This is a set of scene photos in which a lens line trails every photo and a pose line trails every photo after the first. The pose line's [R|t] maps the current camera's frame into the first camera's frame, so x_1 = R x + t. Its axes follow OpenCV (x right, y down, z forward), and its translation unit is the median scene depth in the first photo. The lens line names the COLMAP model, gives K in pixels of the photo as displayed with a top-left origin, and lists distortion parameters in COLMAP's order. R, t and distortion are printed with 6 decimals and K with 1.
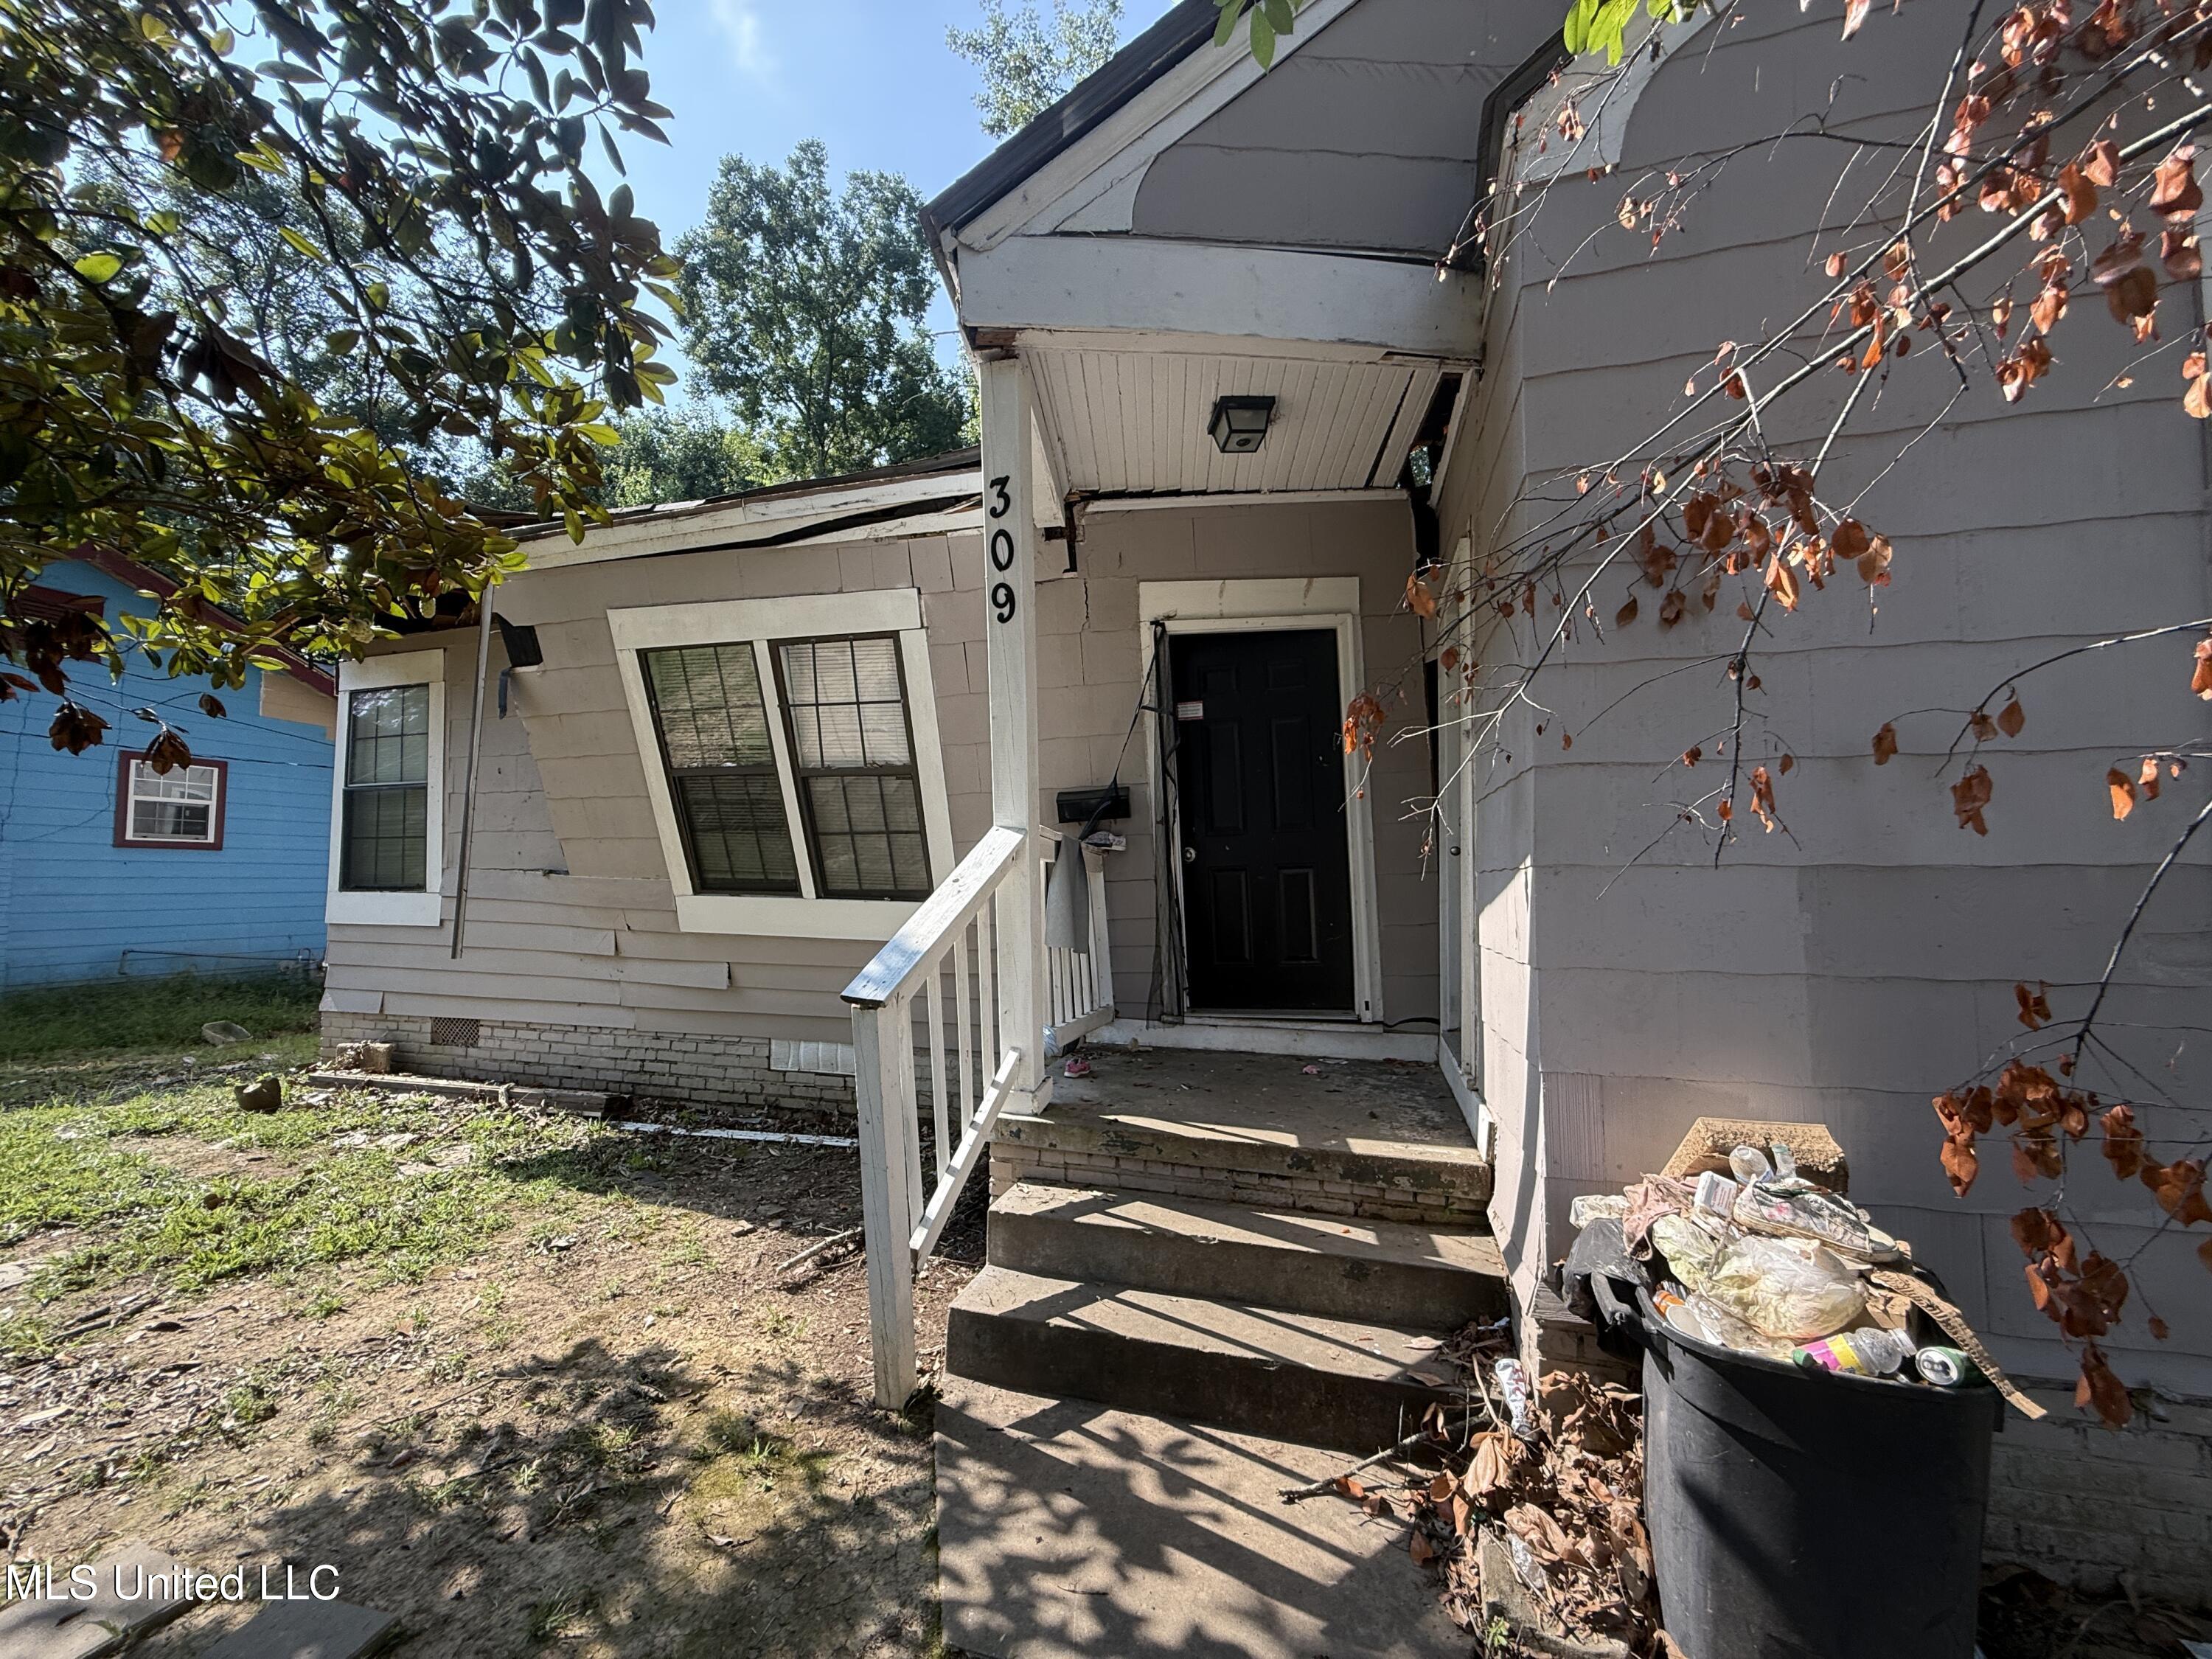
lens RADIAL K [[882.3, 0, 1106.0], [0, 882.3, 829.5], [0, 0, 1]] dist [-0.001036, -0.000053]
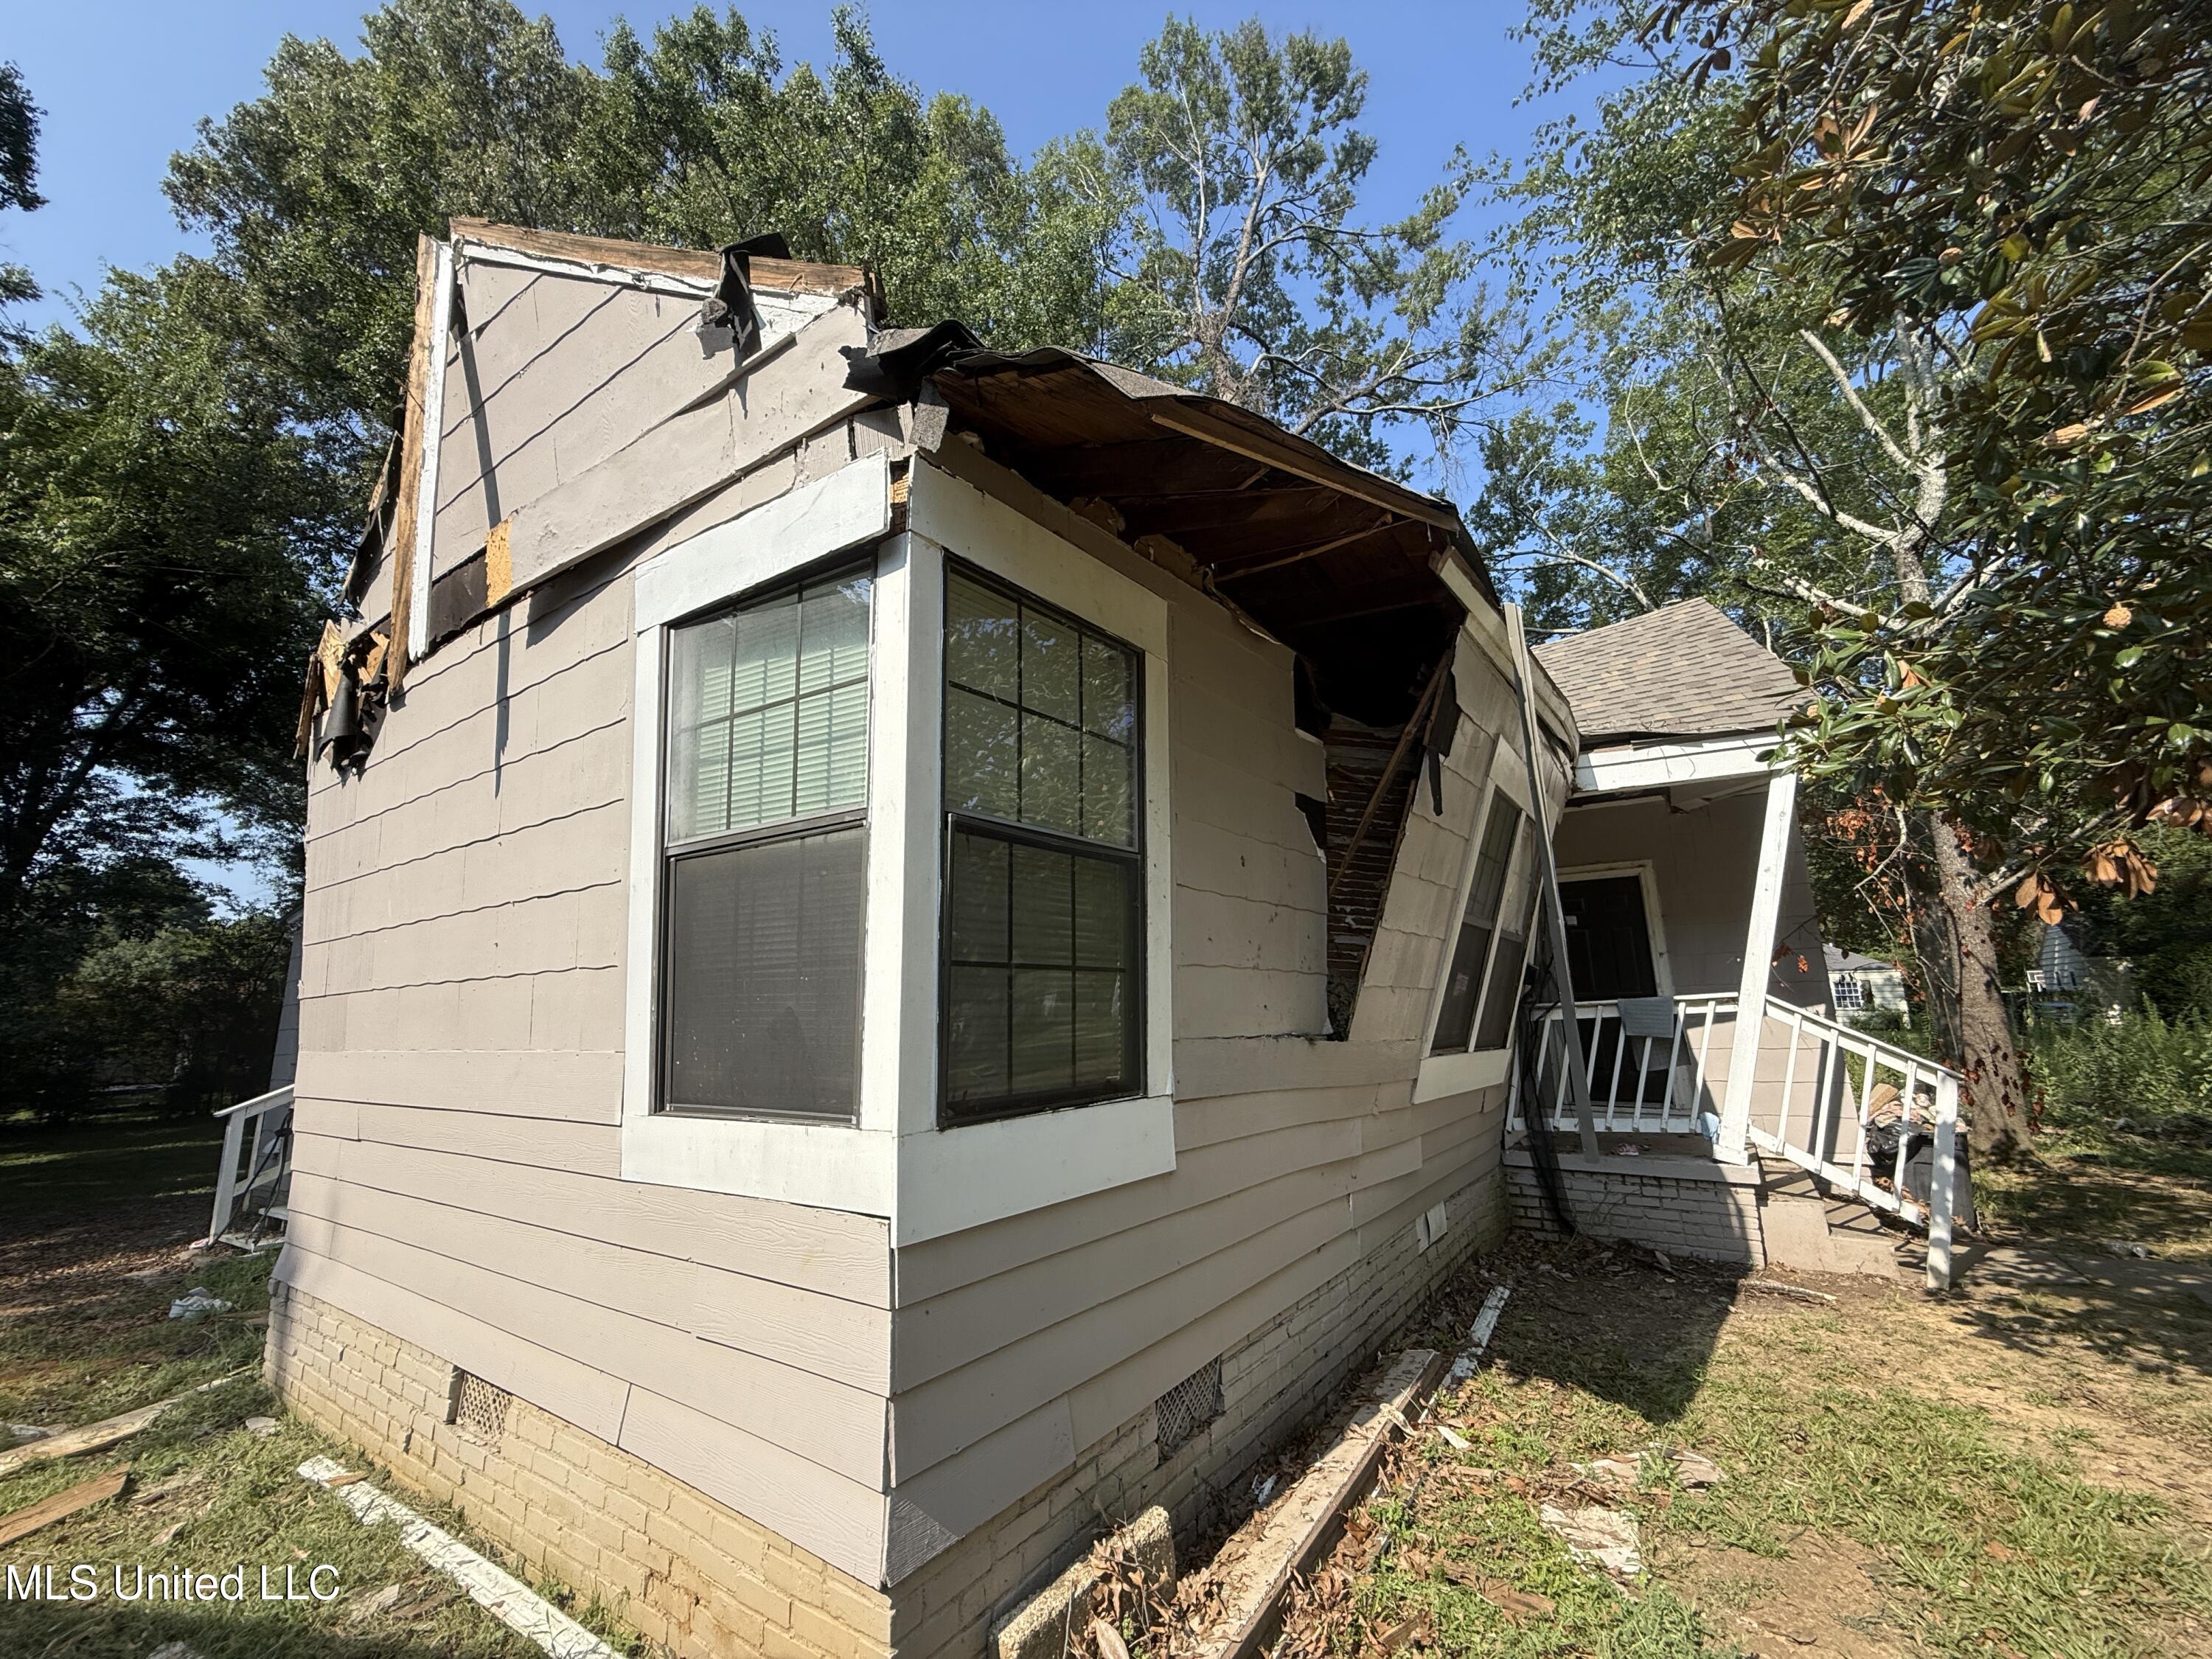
lens RADIAL K [[882.3, 0, 1106.0], [0, 882.3, 829.5], [0, 0, 1]] dist [-0.001036, -0.000053]
pose [[0.317366, 0.190369, 0.928999, -1.232682], [-0.004688, 0.979946, -0.199208, 0.025256], [-0.948292, 0.058866, 0.311894, 0.876904]]
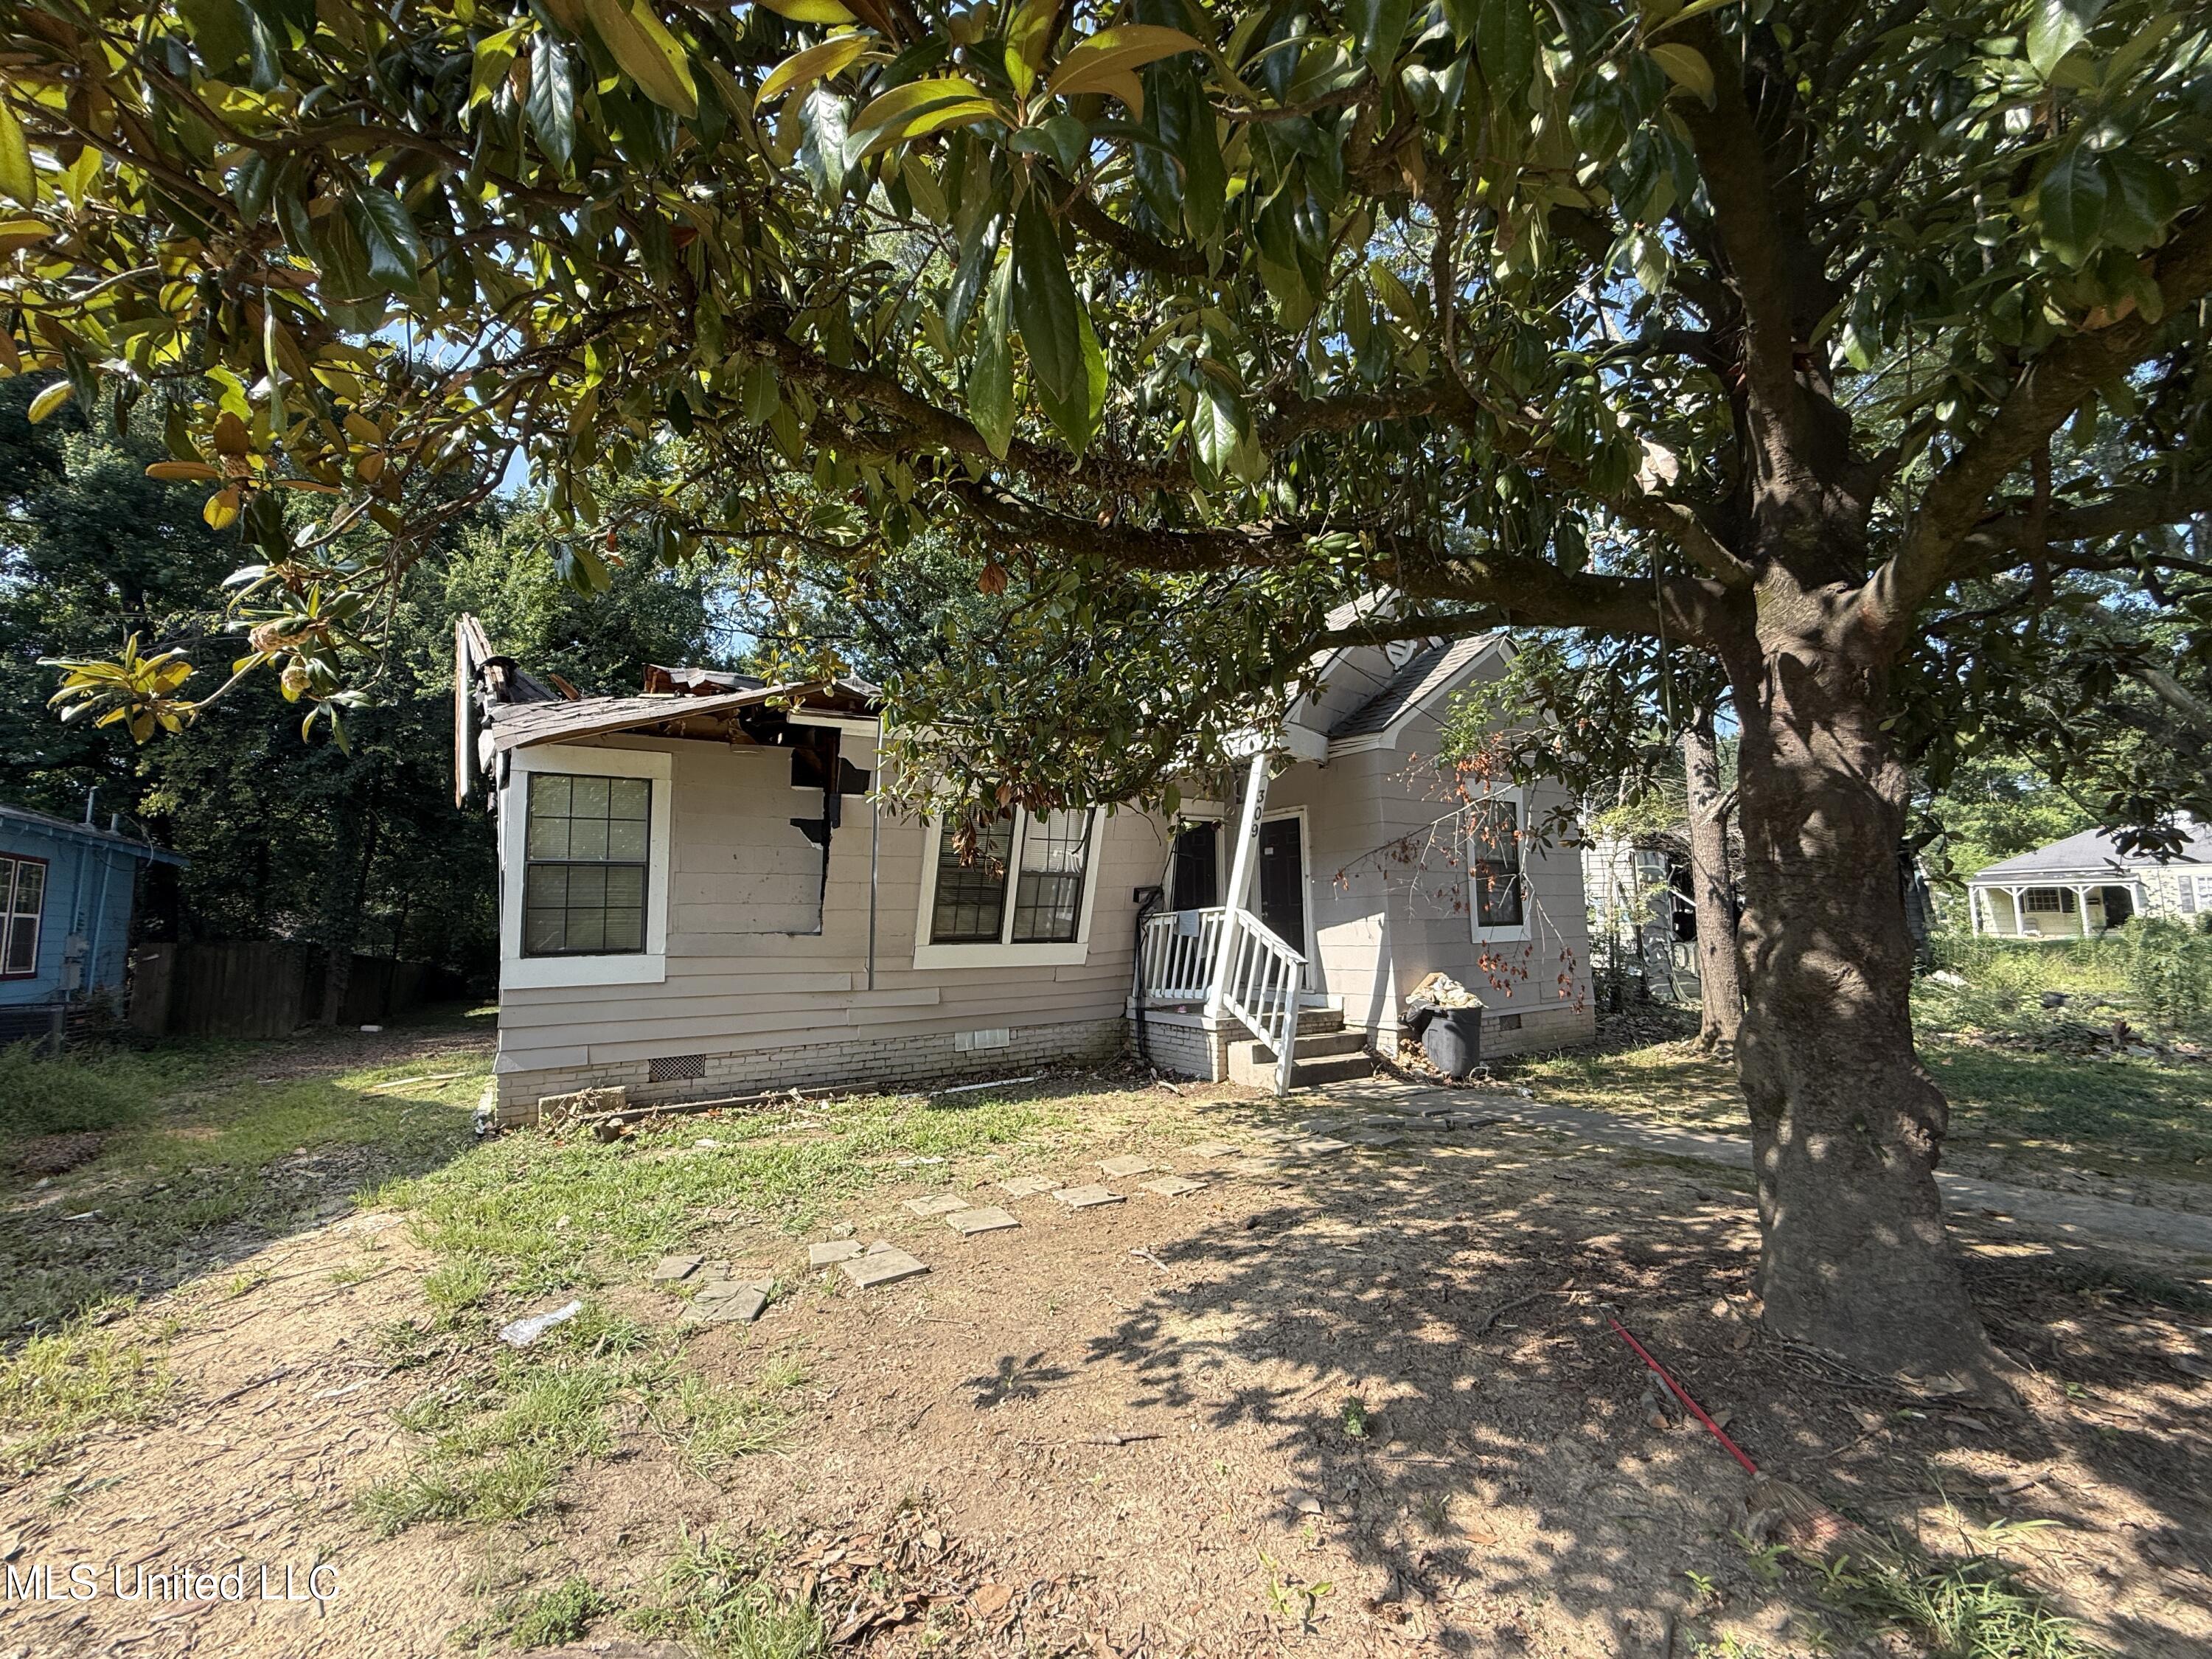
lens RADIAL K [[882.3, 0, 1106.0], [0, 882.3, 829.5], [0, 0, 1]] dist [-0.001036, -0.000053]
pose [[0.638822, 0.085728, 0.764563, -1.314386], [0.006815, 0.993103, -0.117048, 0.047306], [-0.769324, 0.079984, 0.633832, -0.261404]]
